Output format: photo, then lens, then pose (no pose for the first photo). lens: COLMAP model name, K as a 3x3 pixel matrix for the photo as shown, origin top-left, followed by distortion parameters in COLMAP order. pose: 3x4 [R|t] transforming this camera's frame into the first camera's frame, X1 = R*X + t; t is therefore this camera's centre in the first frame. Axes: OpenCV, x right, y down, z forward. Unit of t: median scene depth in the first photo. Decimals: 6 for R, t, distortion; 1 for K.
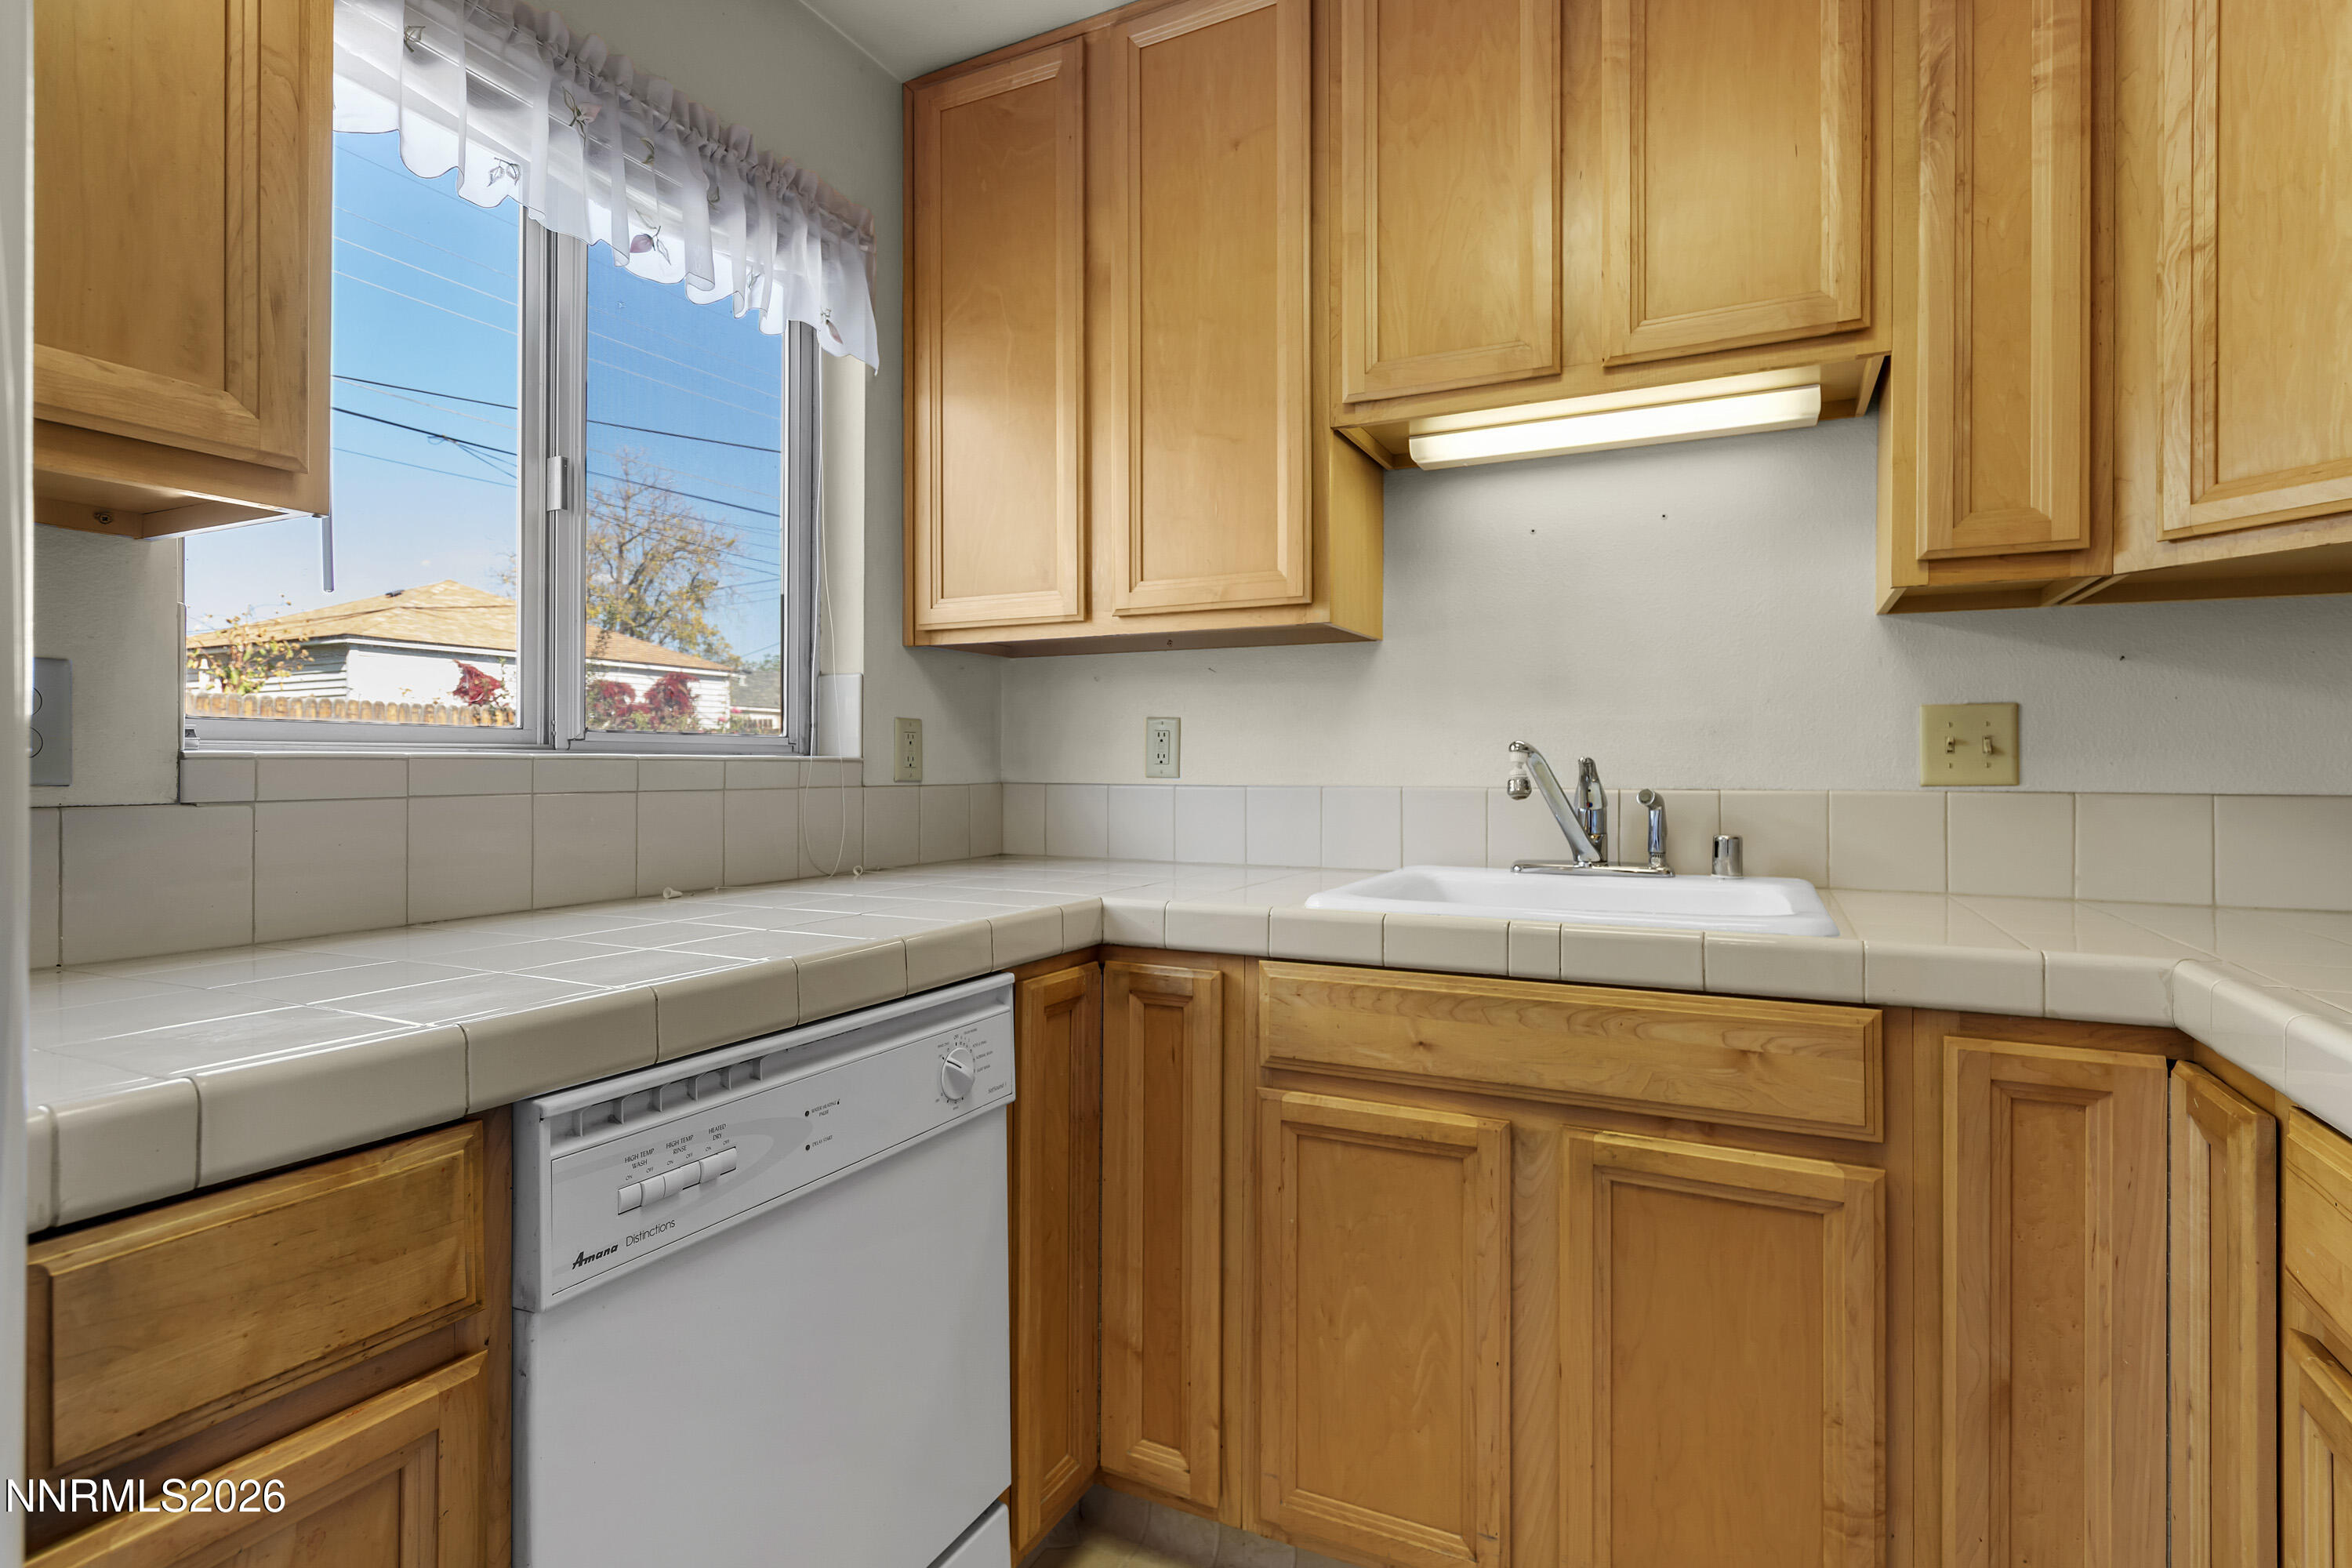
lens RADIAL K [[1125.1, 0, 1213.1], [0, 1125.1, 762.8], [0, 0, 1]] dist [0.001822, 0.000232]
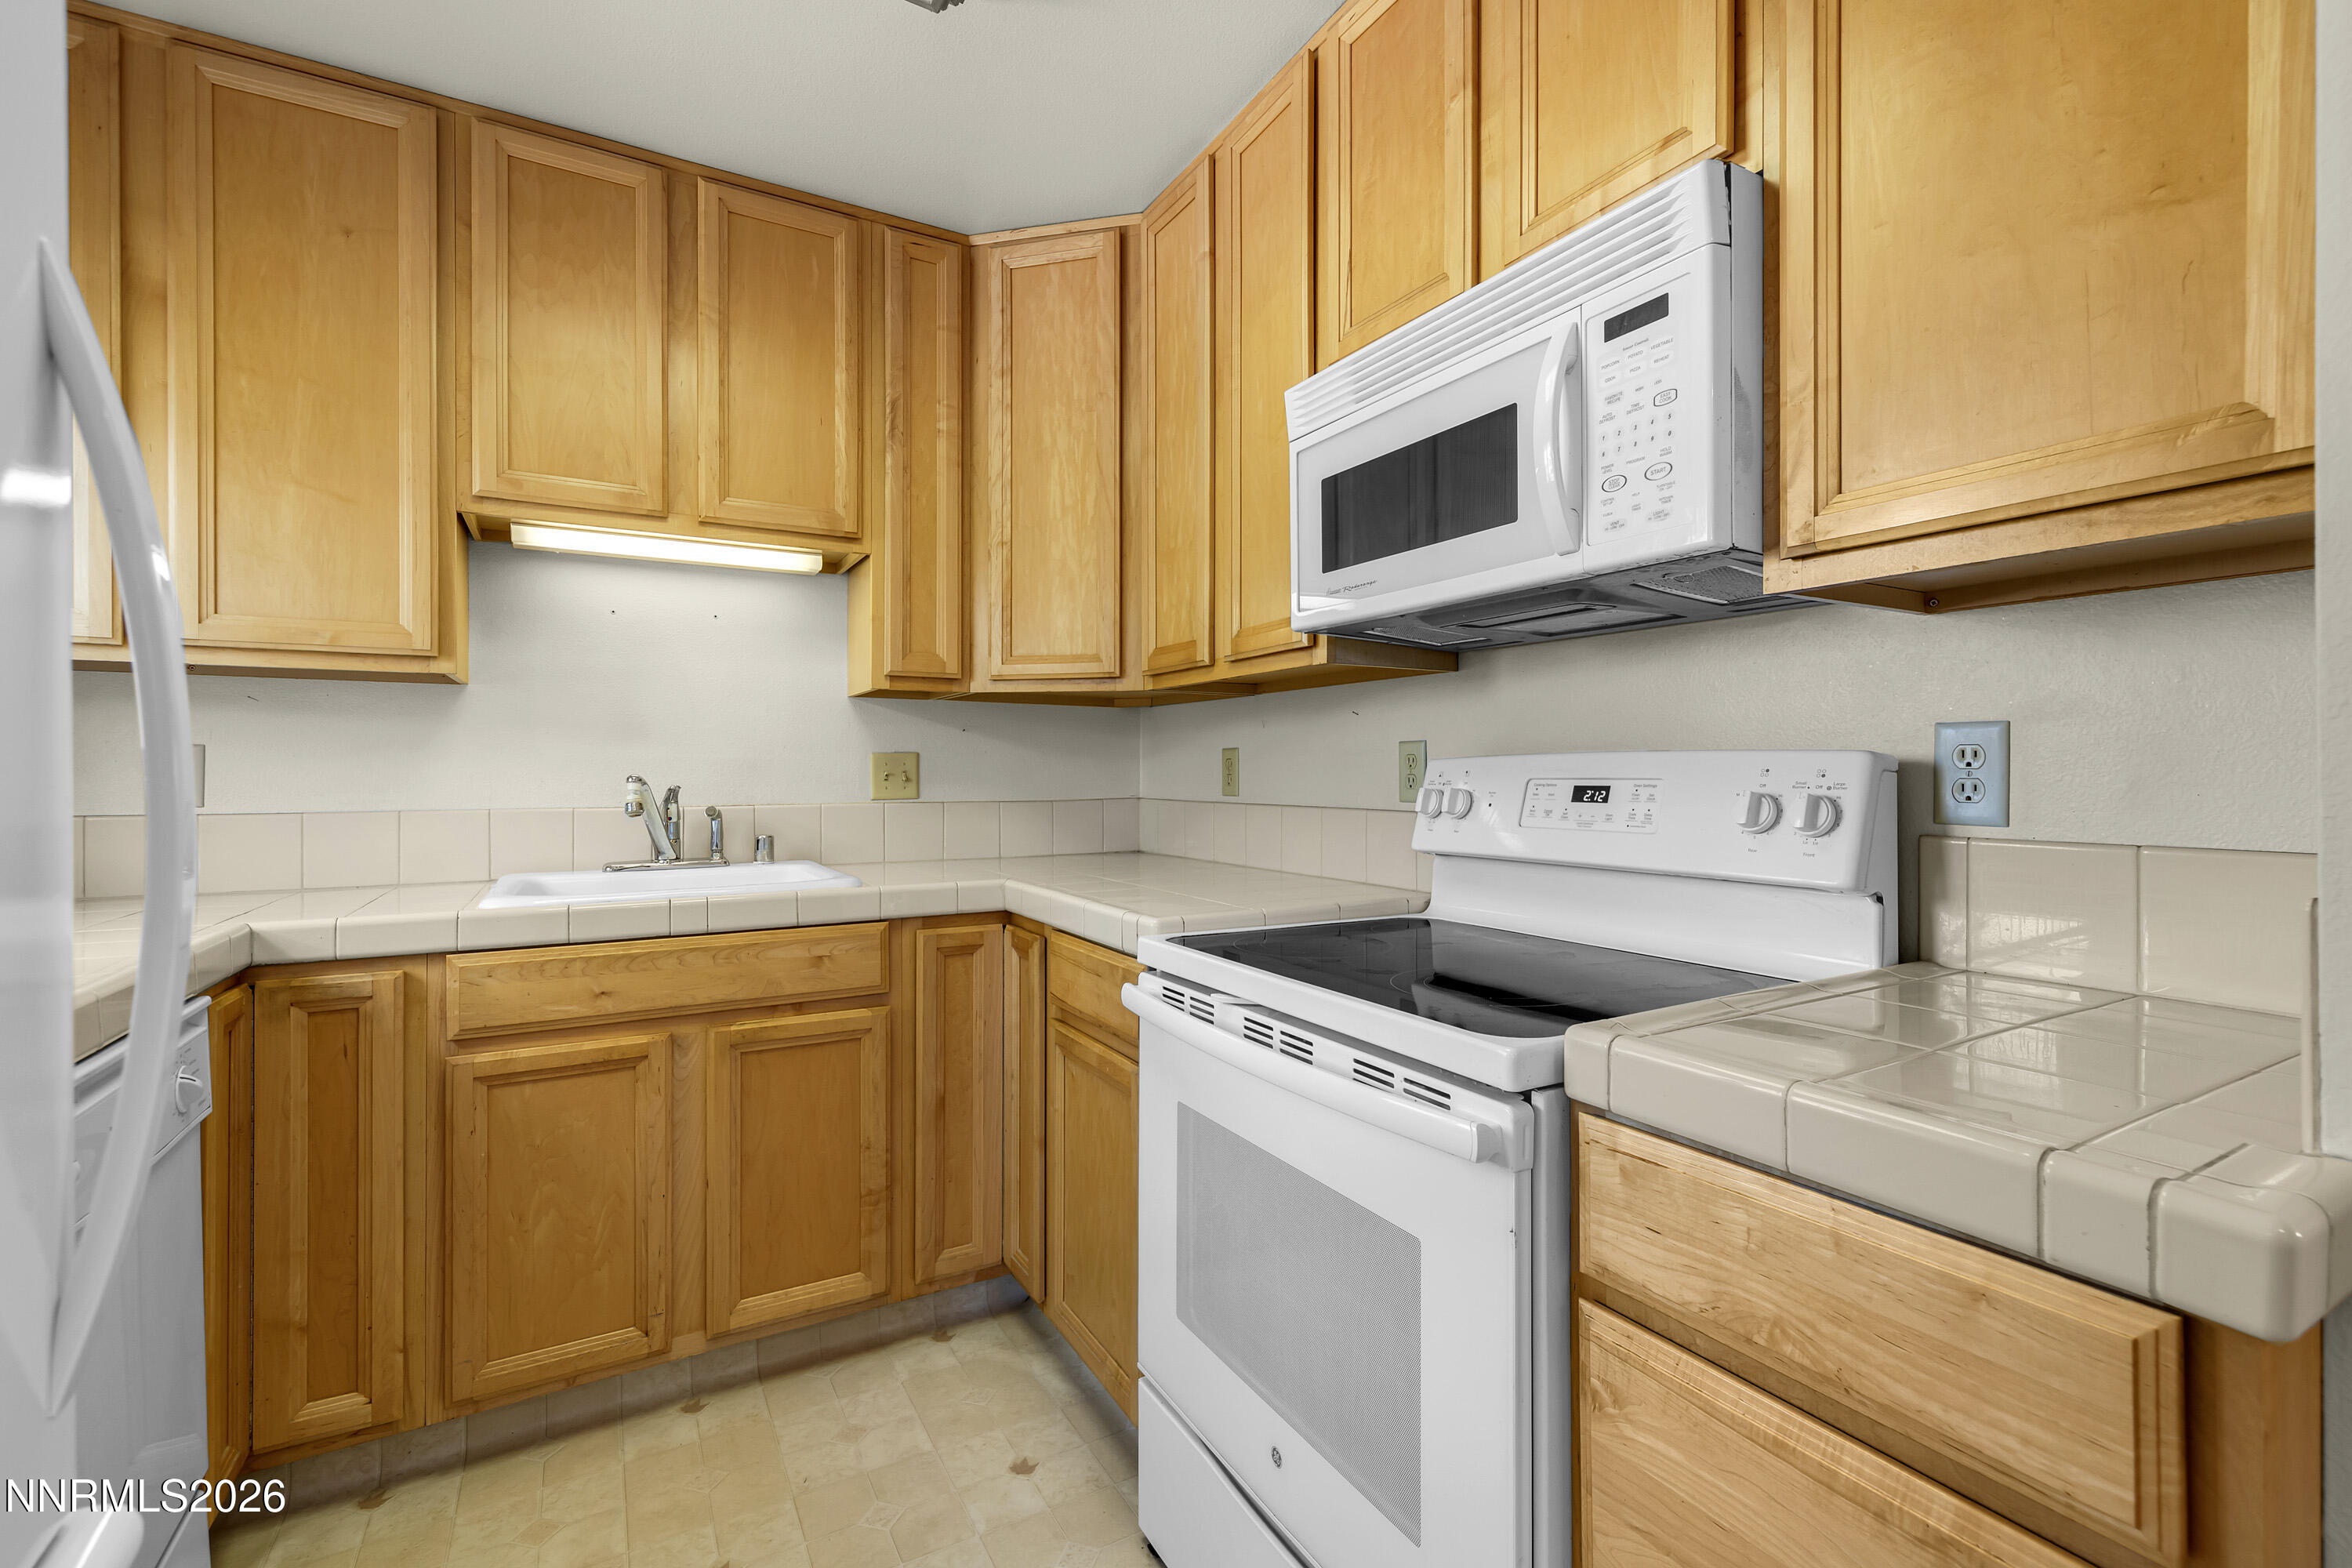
lens RADIAL K [[1033.9, 0, 1203.3], [0, 1033.9, 773.2], [0, 0, 1]] dist [0.002498, -0.000288]
pose [[0.557717, -0.002082, 0.830029, -0.463247], [-0.000148, 0.999997, 0.002608, -0.029024], [-0.830031, -0.001577, 0.557715, -0.341520]]
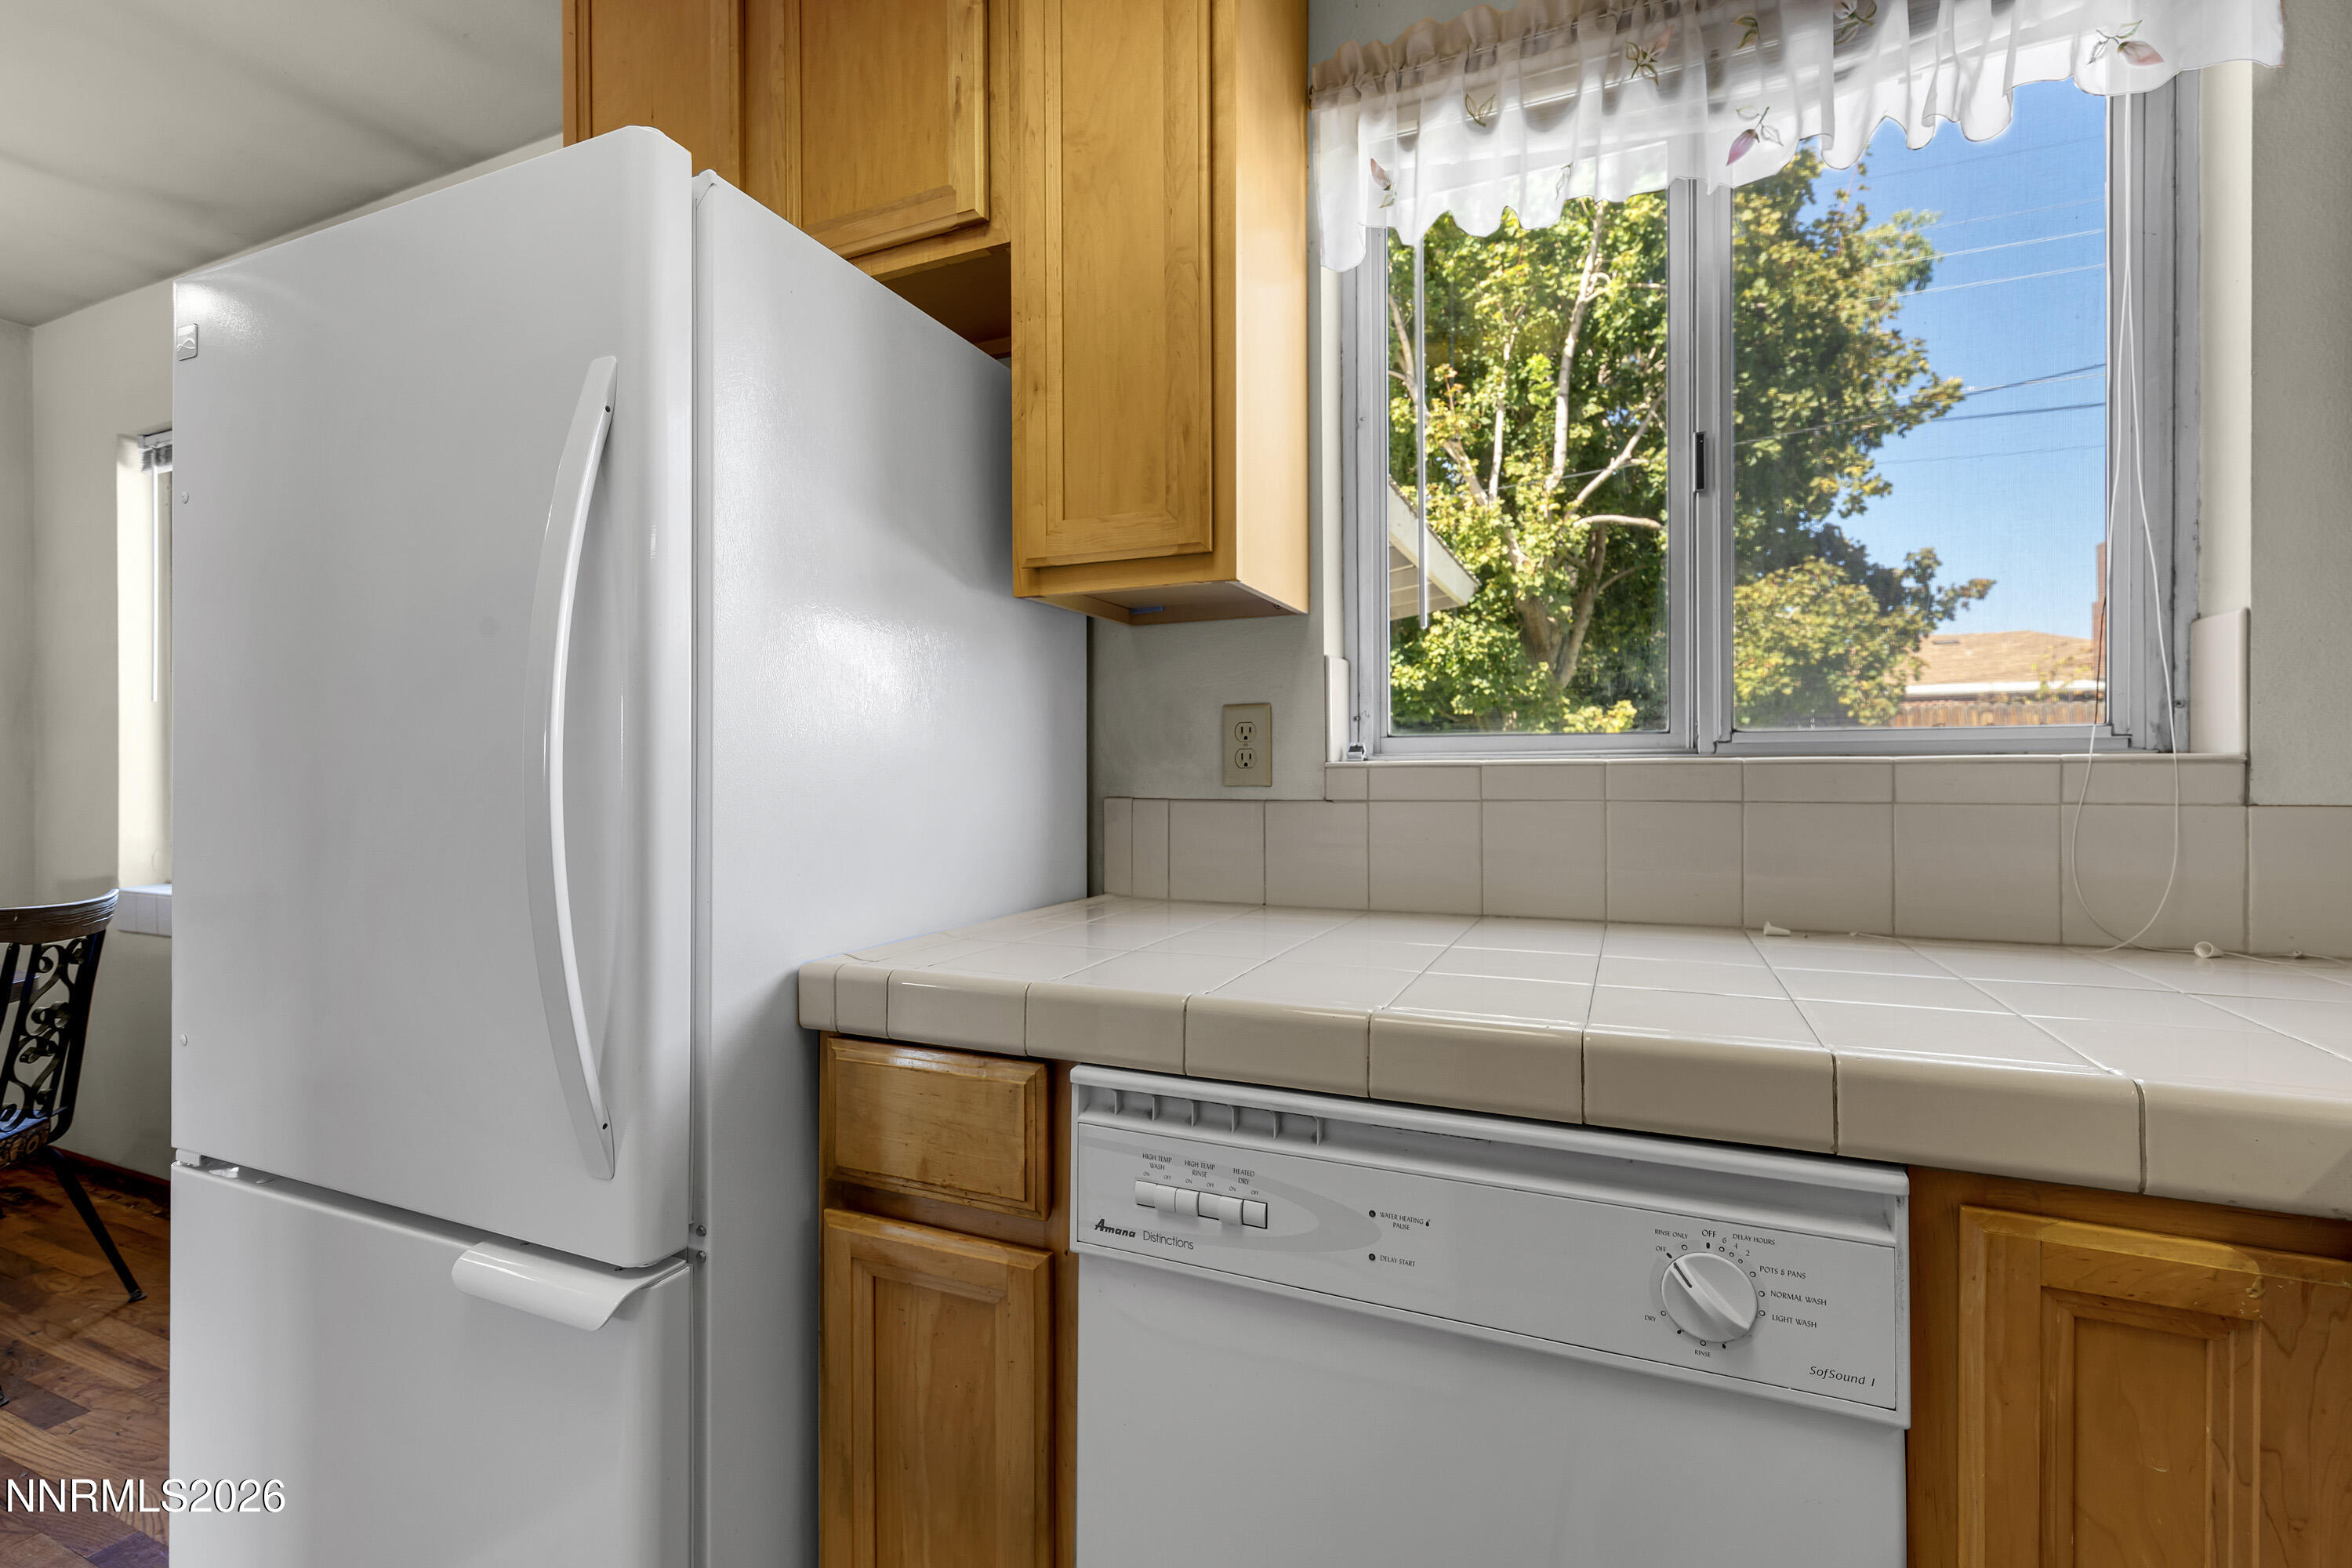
lens RADIAL K [[1002.3, 0, 1207.4], [0, 1002.3, 778.8], [0, 0, 1]] dist [0.002793, -0.000037]
pose [[0.044684, 0.003264, -0.998996, 0.255007], [0.006791, 0.999971, 0.003571, 0.003734], [0.998978, -0.006944, 0.044661, 0.657257]]
